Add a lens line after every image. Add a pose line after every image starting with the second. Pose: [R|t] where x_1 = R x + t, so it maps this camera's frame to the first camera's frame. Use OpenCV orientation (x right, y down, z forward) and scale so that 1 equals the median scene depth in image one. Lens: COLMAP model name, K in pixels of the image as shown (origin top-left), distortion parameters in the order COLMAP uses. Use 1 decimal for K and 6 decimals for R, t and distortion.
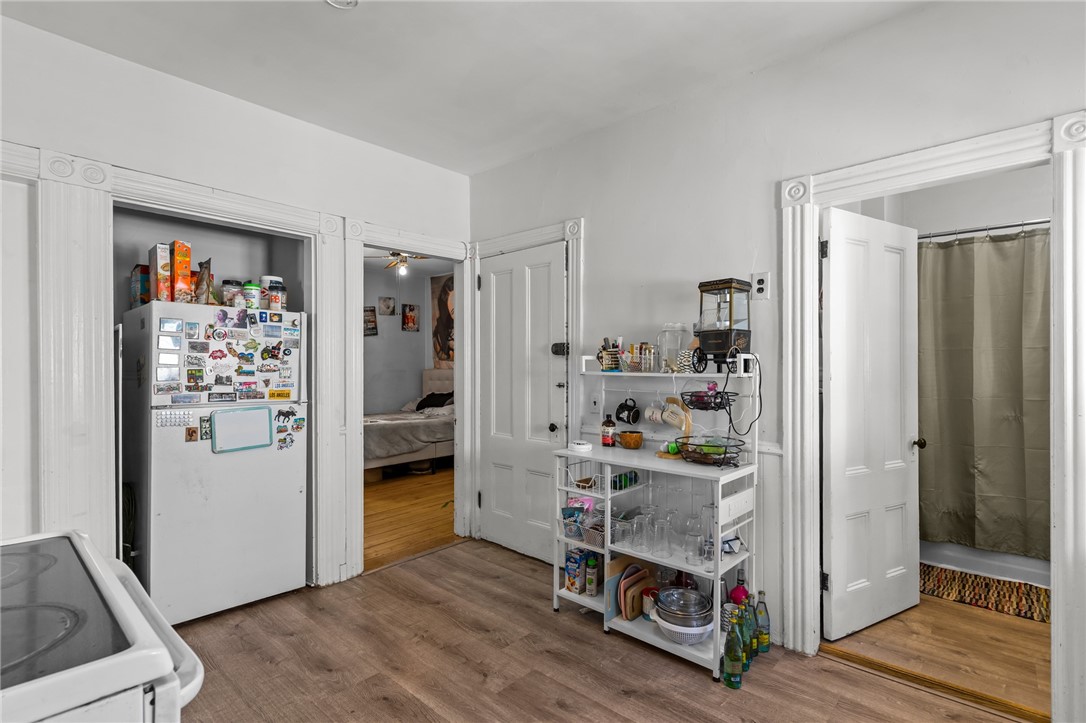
lens RADIAL K [[524.0, 0, 536.0], [0, 524.0, 366.5], [0, 0, 1]] dist [0.002576, -0.000076]
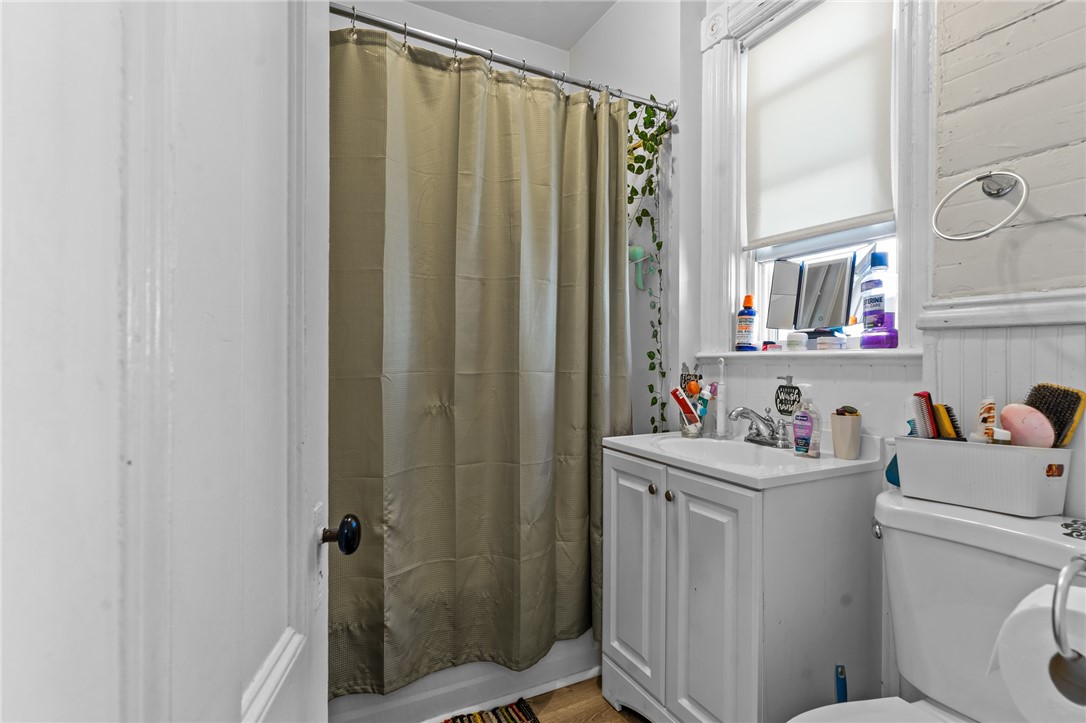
lens RADIAL K [[524.0, 0, 540.8], [0, 524.0, 355.5], [0, 0, 1]] dist [0.002576, -0.000076]
pose [[0.347969, 0.004723, 0.937494, 0.005684], [-0.005426, 0.999981, -0.003024, 0.000555], [-0.937490, -0.004034, 0.347988, 0.009053]]
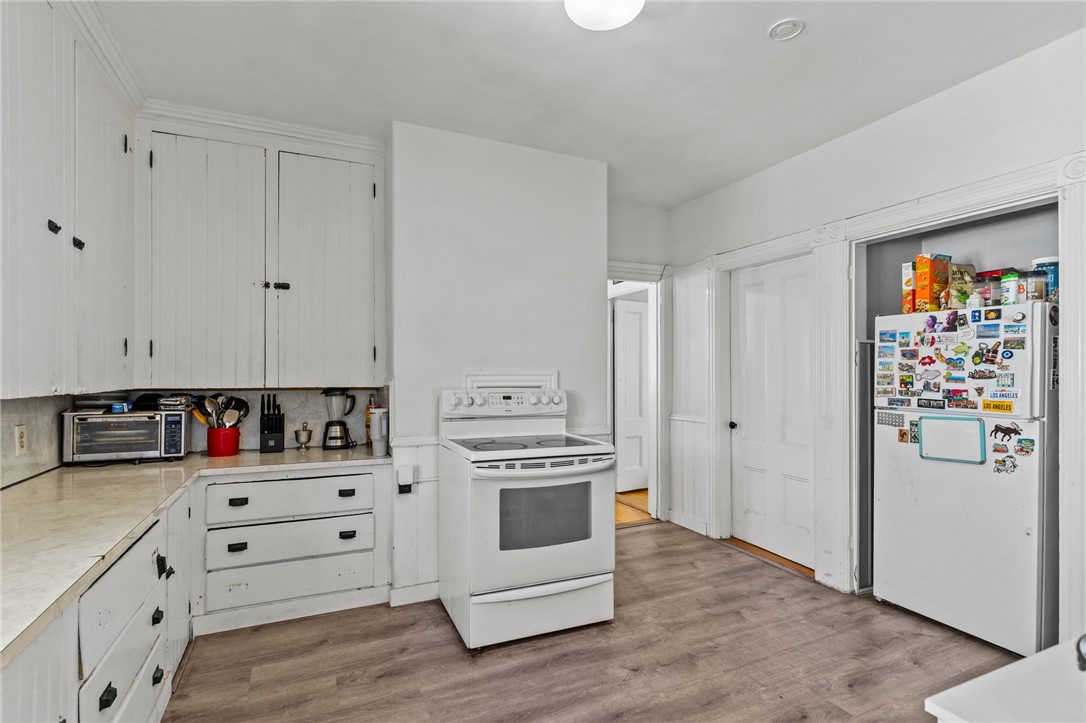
lens RADIAL K [[524.0, 0, 539.6], [0, 524.0, 371.8], [0, 0, 1]] dist [0.002576, -0.000076]
pose [[-0.388410, -0.002679, -0.921483, 0.610285], [0.001053, 0.999994, -0.003351, 0.000973], [0.921486, -0.002272, -0.388405, 0.711655]]
